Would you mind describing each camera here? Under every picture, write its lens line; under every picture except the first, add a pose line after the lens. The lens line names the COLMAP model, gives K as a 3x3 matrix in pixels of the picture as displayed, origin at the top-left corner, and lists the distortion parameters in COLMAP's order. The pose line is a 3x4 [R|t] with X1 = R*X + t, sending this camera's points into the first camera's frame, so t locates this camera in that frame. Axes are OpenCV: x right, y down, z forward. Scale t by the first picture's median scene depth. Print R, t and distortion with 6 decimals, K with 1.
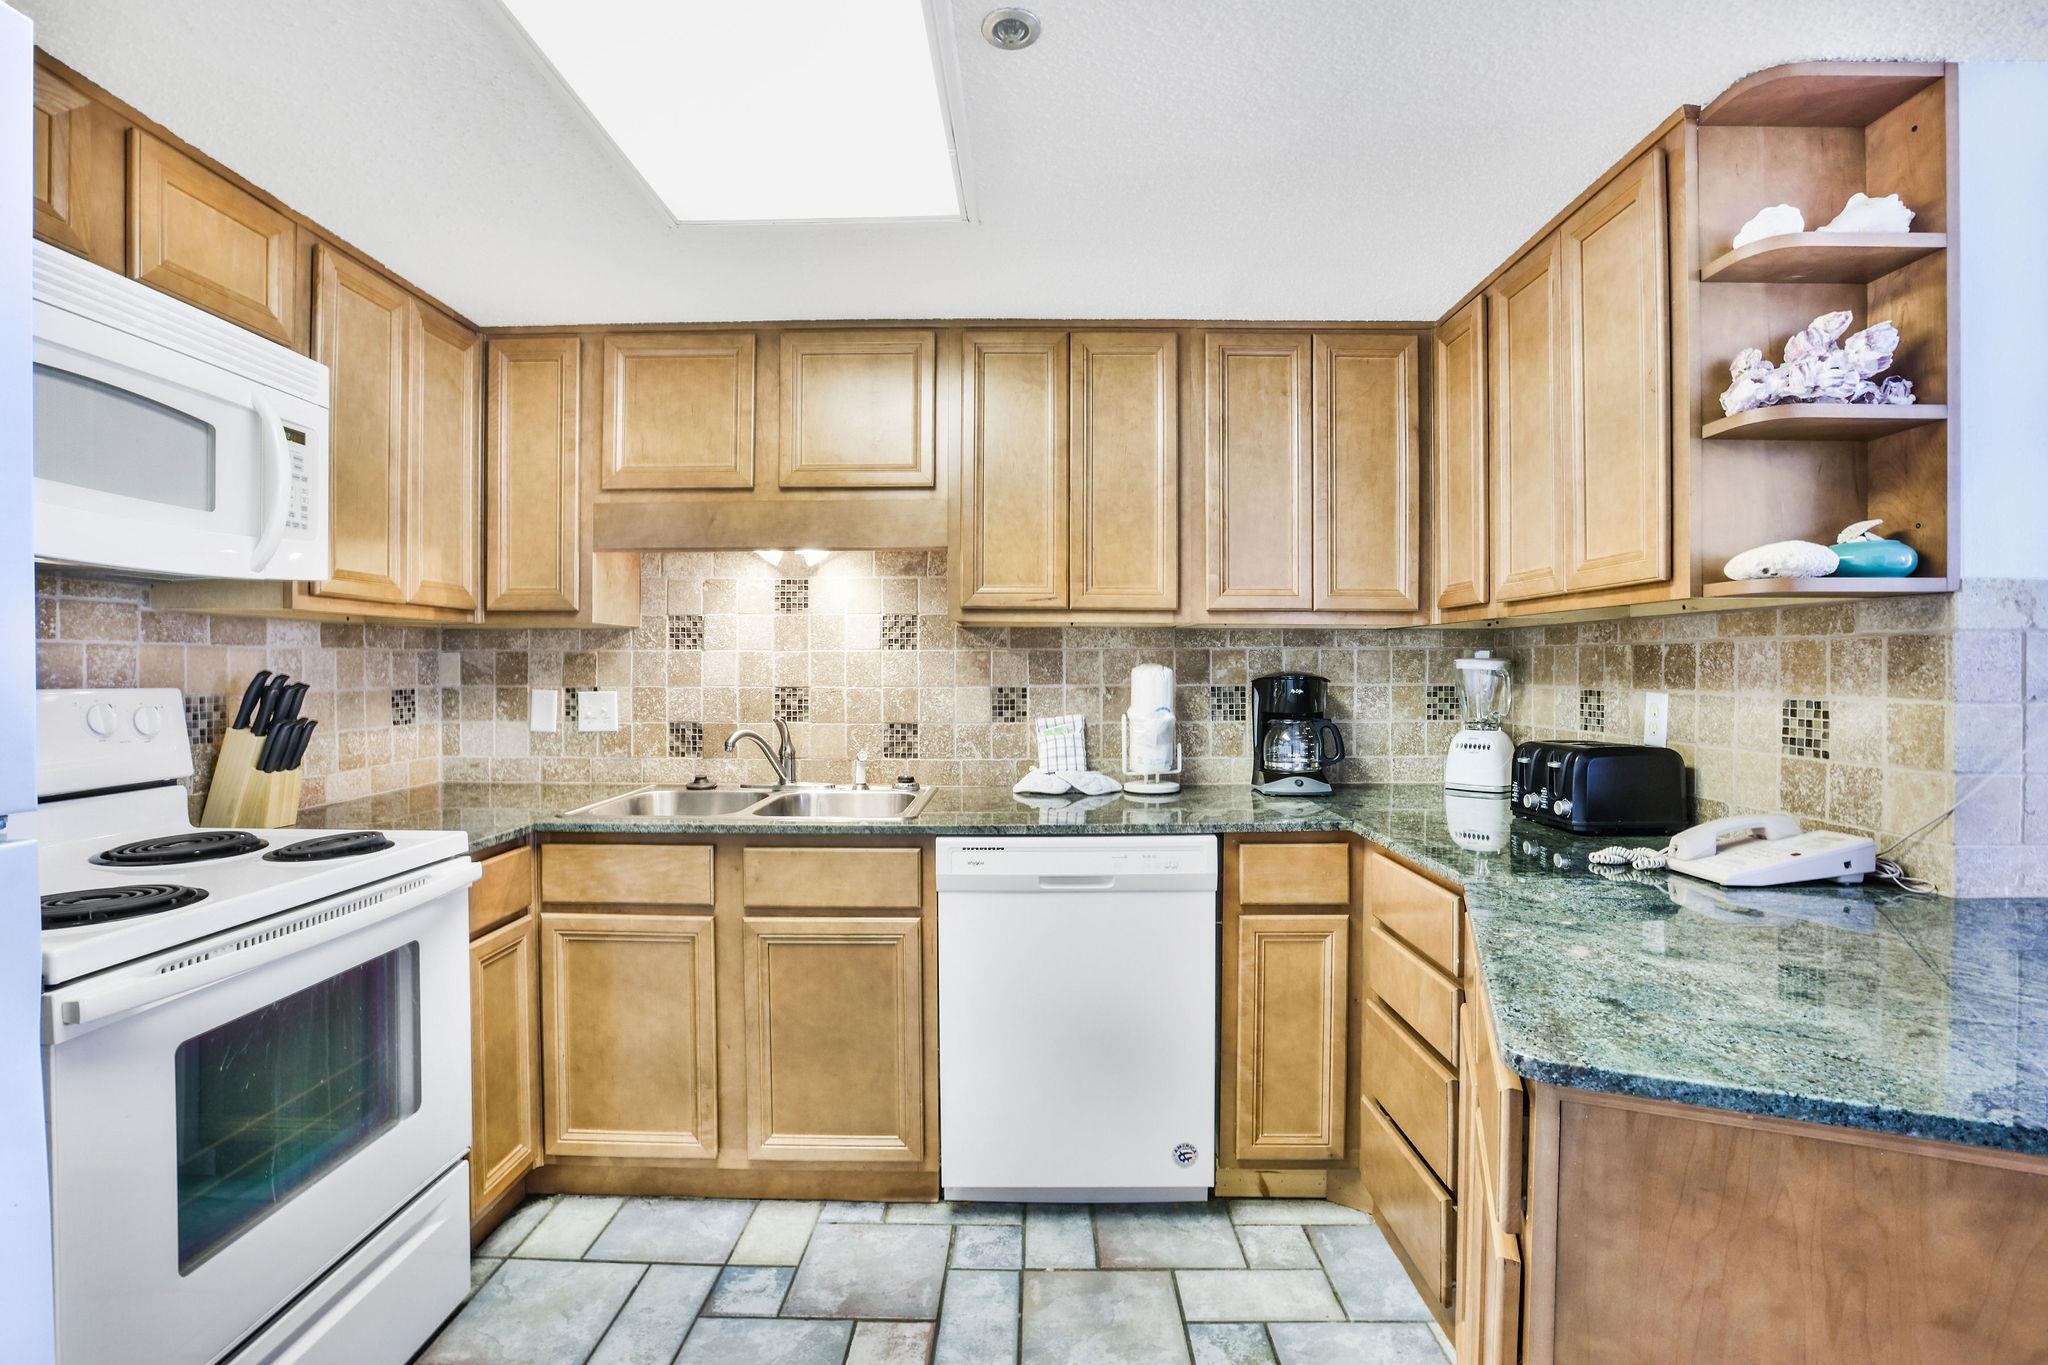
lens RADIAL K [[919.9, 0, 1025.4], [0, 919.9, 671.3], [0, 0, 1]] dist [-0.050625, 0.012575]
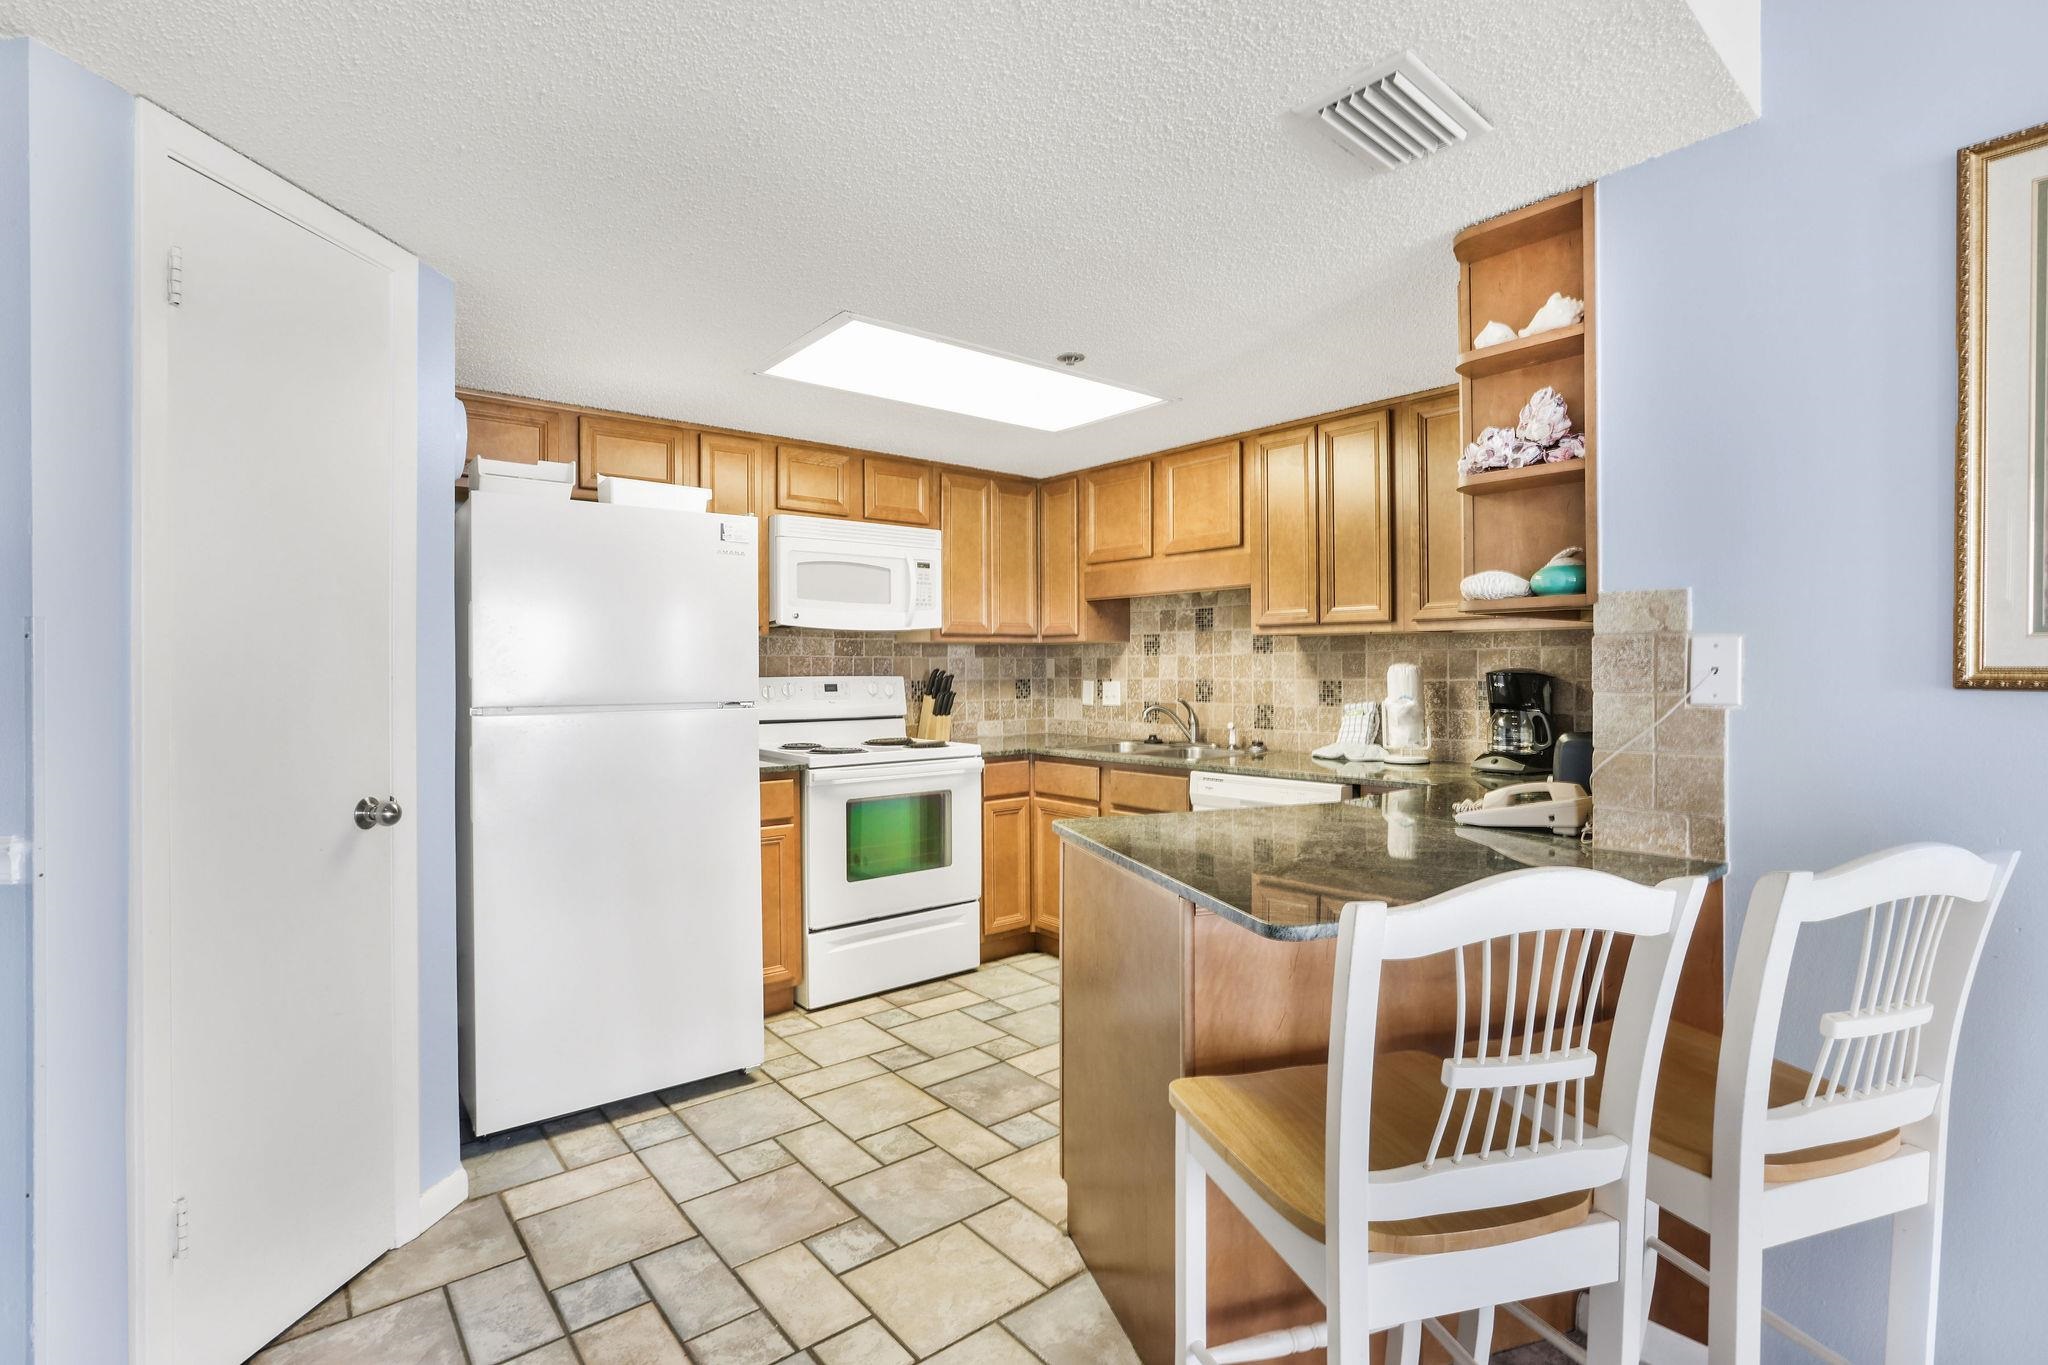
lens RADIAL K [[969.4, 0, 1020.2], [0, 969.4, 668.2], [0, 0, 1]] dist [-0.001043, 0.000364]
pose [[0.643342, -0.002266, -0.765575, 0.882201], [0.001495, 0.999997, -0.001703, 0.001577], [0.765577, -0.000049, 0.643344, -0.290528]]
